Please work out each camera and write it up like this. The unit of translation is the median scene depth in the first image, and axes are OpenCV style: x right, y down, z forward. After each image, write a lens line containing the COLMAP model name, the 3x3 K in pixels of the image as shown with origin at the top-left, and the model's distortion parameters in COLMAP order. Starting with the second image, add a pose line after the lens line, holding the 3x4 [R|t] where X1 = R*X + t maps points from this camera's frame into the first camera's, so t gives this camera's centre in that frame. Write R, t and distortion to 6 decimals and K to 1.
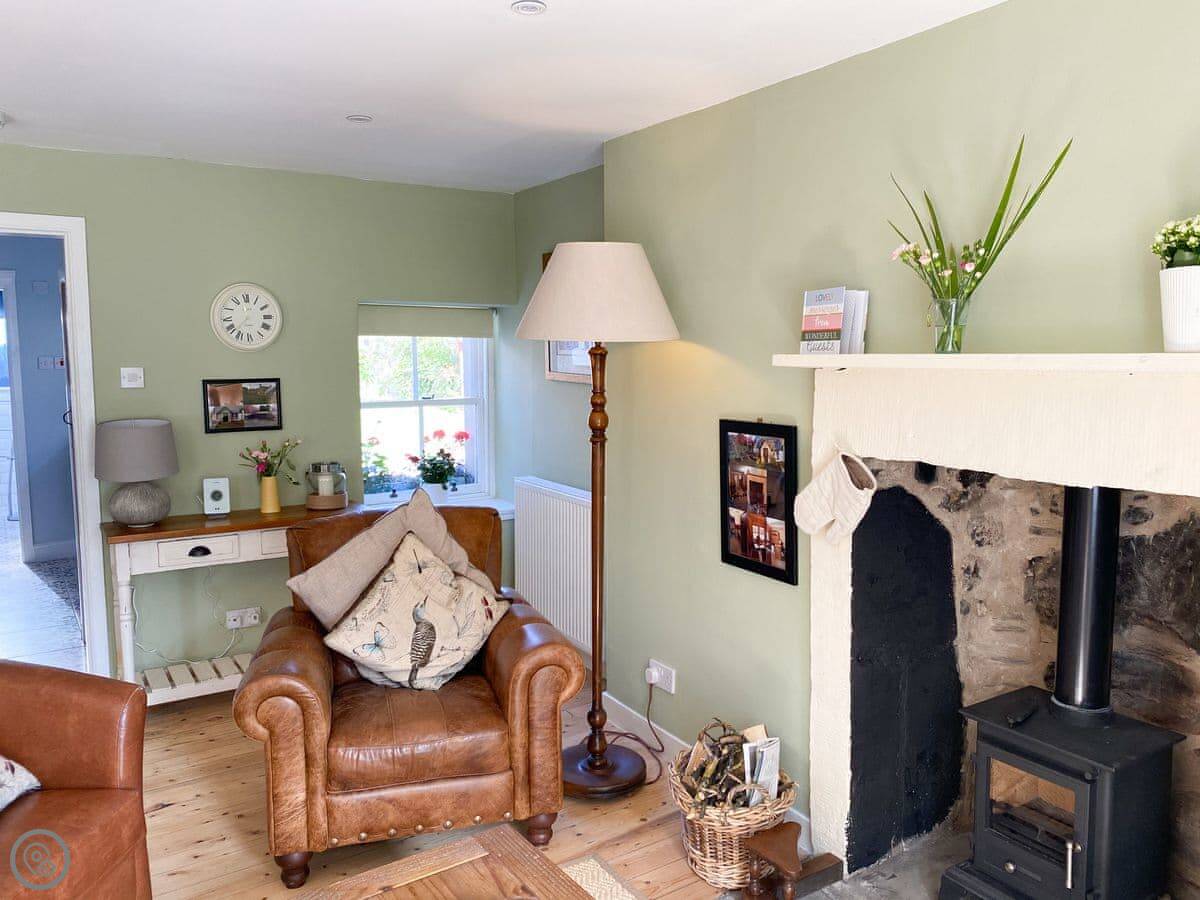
lens RADIAL K [[861.1, 0, 599.2], [0, 861.1, 436.1], [0, 0, 1]] dist [0.028647, -0.176578]
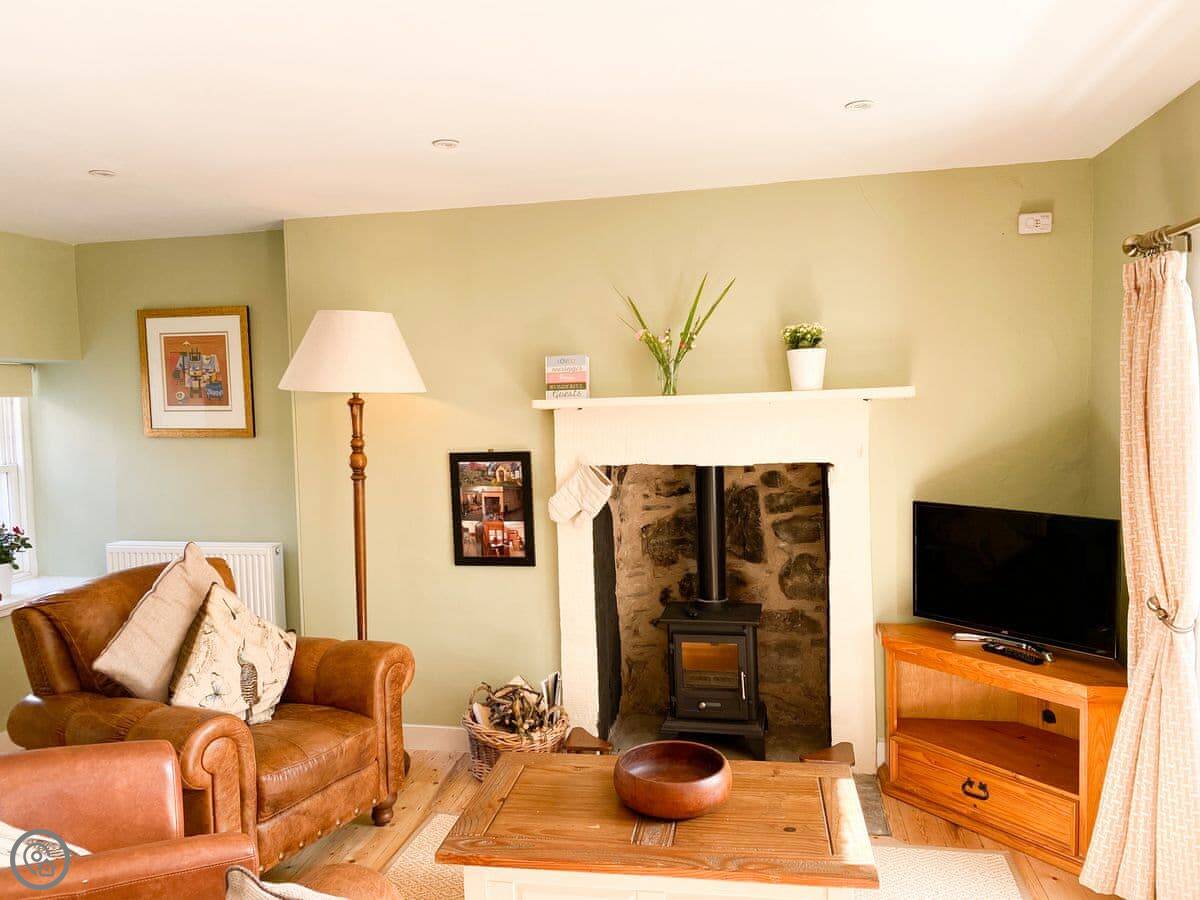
lens RADIAL K [[861.1, 0, 599.2], [0, 861.1, 436.1], [0, 0, 1]] dist [0.028647, -0.176578]
pose [[0.675923, -0.043623, 0.735681, -0.686949], [0.094886, 0.995089, -0.028174, 0.013140], [-0.730839, 0.088850, 0.676742, -0.030828]]
